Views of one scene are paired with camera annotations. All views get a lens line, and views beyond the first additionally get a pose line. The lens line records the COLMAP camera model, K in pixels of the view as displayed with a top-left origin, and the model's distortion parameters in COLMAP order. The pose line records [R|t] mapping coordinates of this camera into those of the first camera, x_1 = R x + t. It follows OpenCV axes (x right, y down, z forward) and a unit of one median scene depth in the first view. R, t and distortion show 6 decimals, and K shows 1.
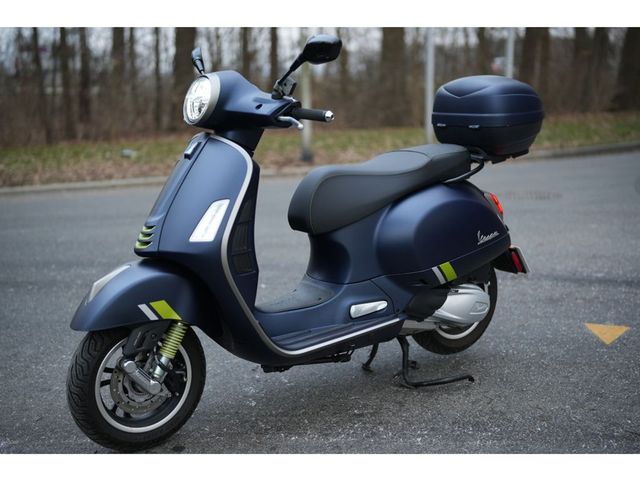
lens RADIAL K [[926.5, 0, 322.4], [0, 926.5, 238.5], [0, 0, 1]] dist [0.052314, 0.000000]
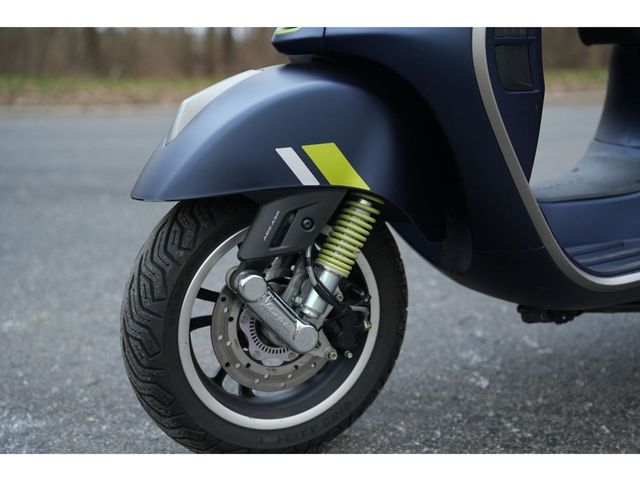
lens RADIAL K [[926.5, 0, 318.9], [0, 926.5, 239.8], [0, 0, 1]] dist [0.052314, 0.000000]
pose [[0.988043, 0.046531, -0.146988, -0.102379], [-0.040968, 0.998333, 0.040654, 0.088132], [0.148635, -0.034146, 0.988302, 0.519315]]
